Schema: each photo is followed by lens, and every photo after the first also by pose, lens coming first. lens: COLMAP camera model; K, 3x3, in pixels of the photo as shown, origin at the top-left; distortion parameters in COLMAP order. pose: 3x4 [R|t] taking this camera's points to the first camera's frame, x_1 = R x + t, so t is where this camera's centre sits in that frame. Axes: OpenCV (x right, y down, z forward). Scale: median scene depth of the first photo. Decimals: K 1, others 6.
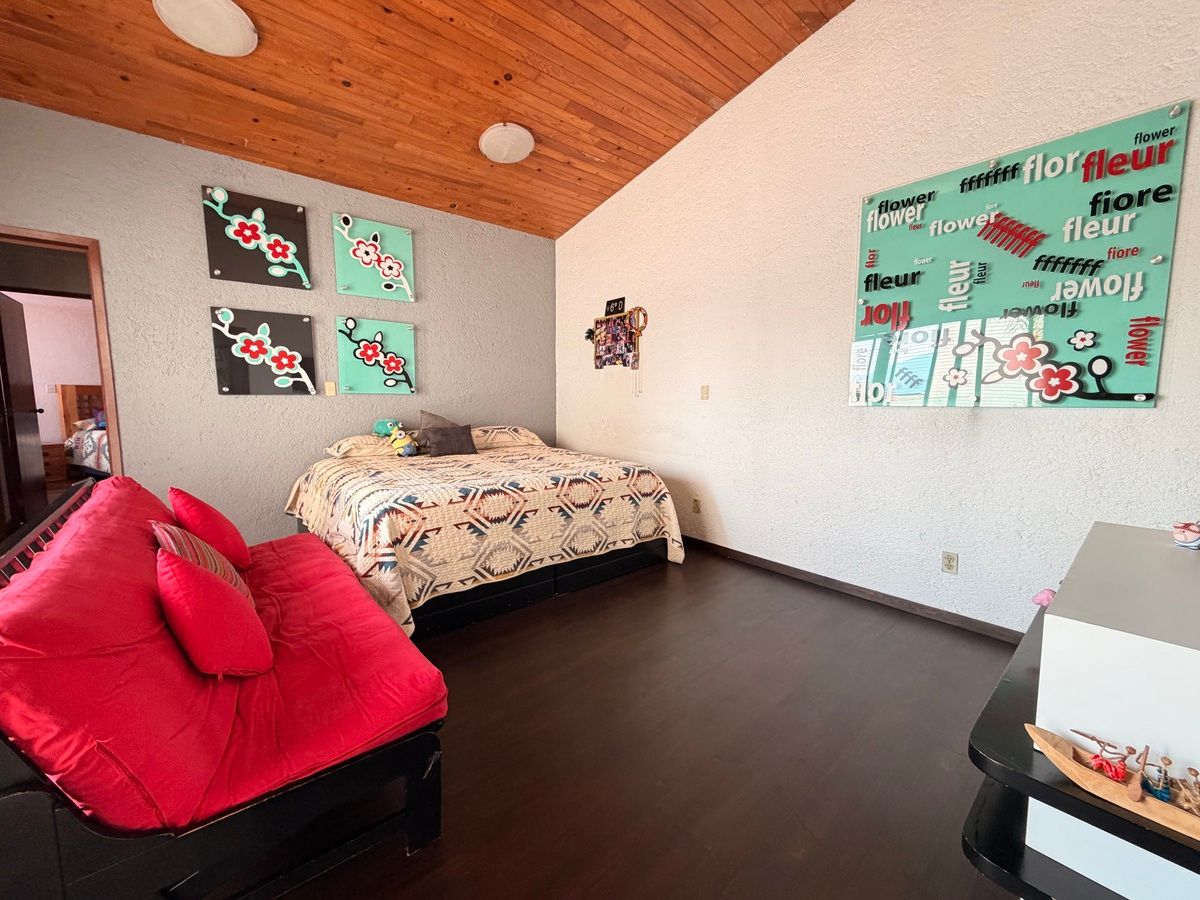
lens RADIAL K [[485.1, 0, 596.5], [0, 485.1, 457.6], [0, 0, 1]] dist [0.001836, 0.000066]
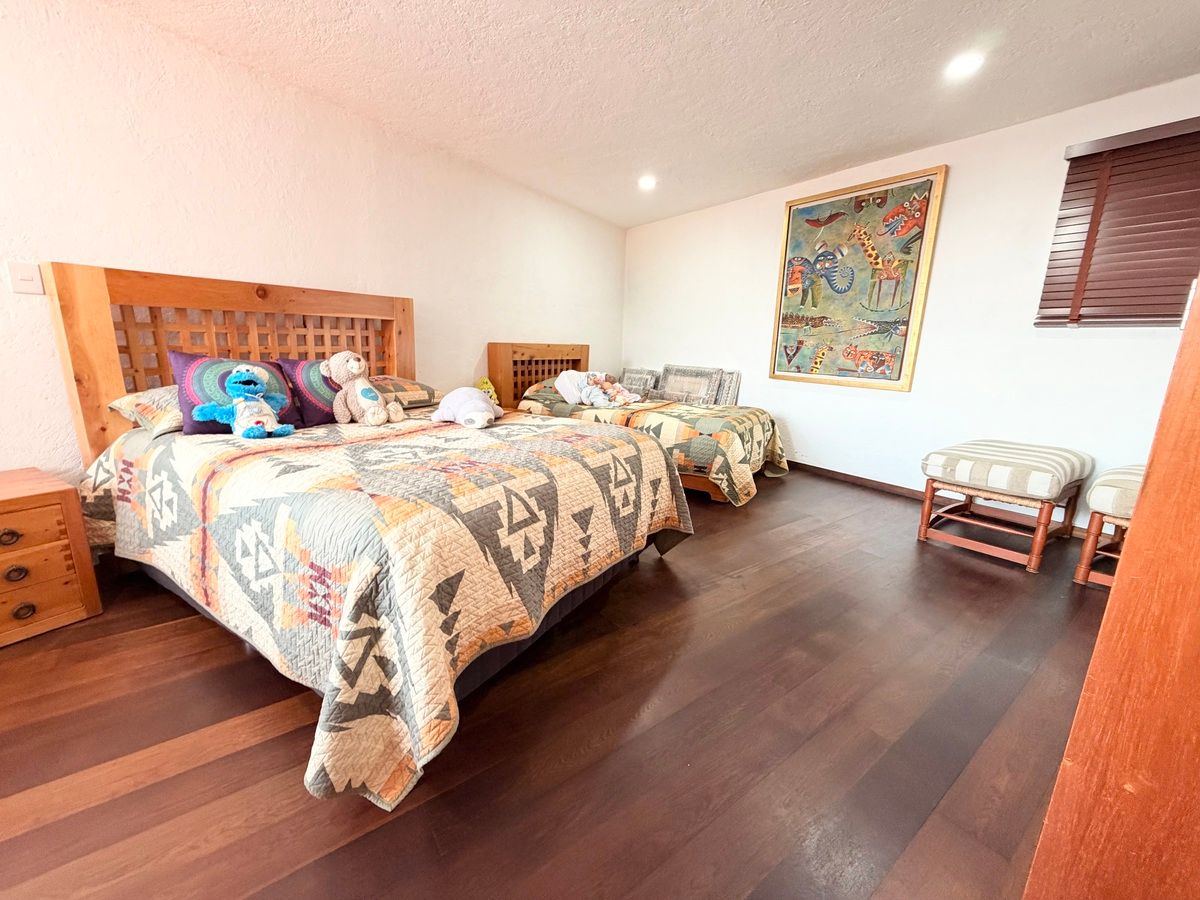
lens RADIAL K [[485.1, 0, 600.8], [0, 485.1, 442.3], [0, 0, 1]] dist [0.001836, 0.000066]
pose [[0.996663, 0.022565, -0.078442, -0.763252], [-0.014384, 0.994543, 0.103331, -0.082273], [0.080345, -0.101858, 0.991549, 0.736543]]
